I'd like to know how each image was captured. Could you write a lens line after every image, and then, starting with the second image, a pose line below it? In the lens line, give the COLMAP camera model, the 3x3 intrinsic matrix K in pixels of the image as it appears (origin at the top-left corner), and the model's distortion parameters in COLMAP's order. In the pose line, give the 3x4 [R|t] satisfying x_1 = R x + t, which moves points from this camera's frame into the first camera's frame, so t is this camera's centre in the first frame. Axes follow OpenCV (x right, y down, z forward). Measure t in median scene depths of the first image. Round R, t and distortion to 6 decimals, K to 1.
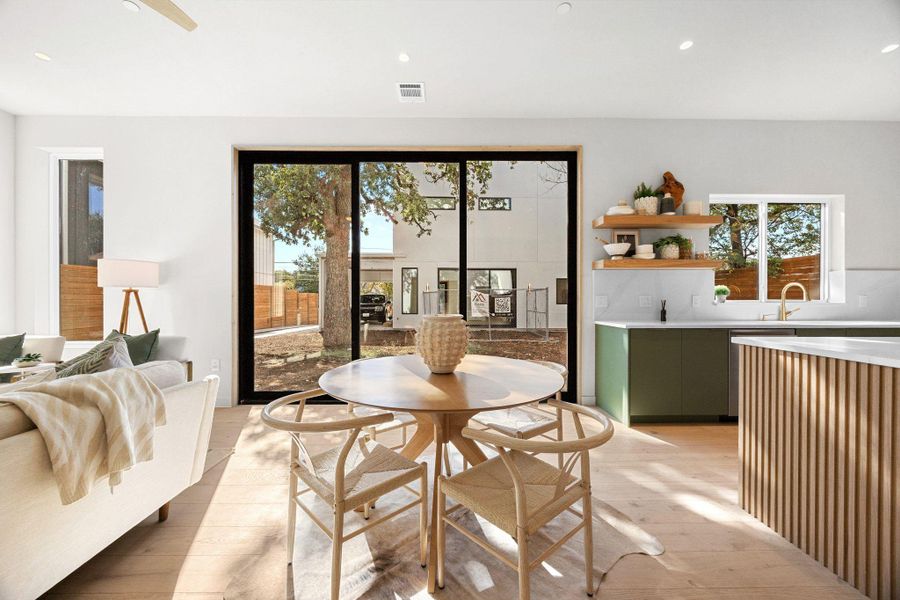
lens RADIAL K [[340.6, 0, 448.0], [0, 340.6, 299.0], [0, 0, 1]] dist [-0.005448, 0.000369]
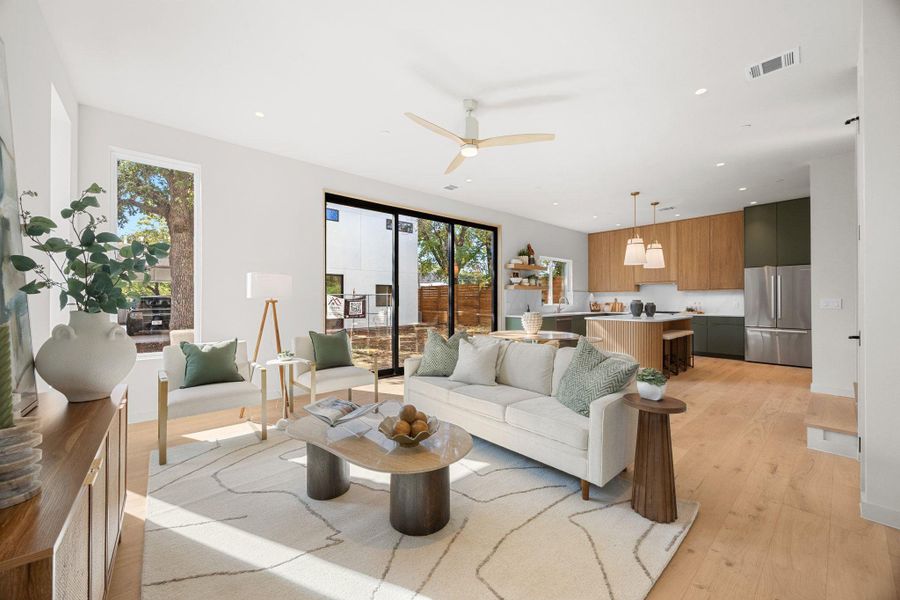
lens RADIAL K [[340.6, 0, 448.0], [0, 340.6, 299.2], [0, 0, 1]] dist [-0.005448, 0.000369]
pose [[0.766627, 0.000045, 0.642092, -1.109607], [0.002556, 0.999992, -0.003122, -0.024797], [-0.642087, 0.004035, 0.766621, -0.304655]]
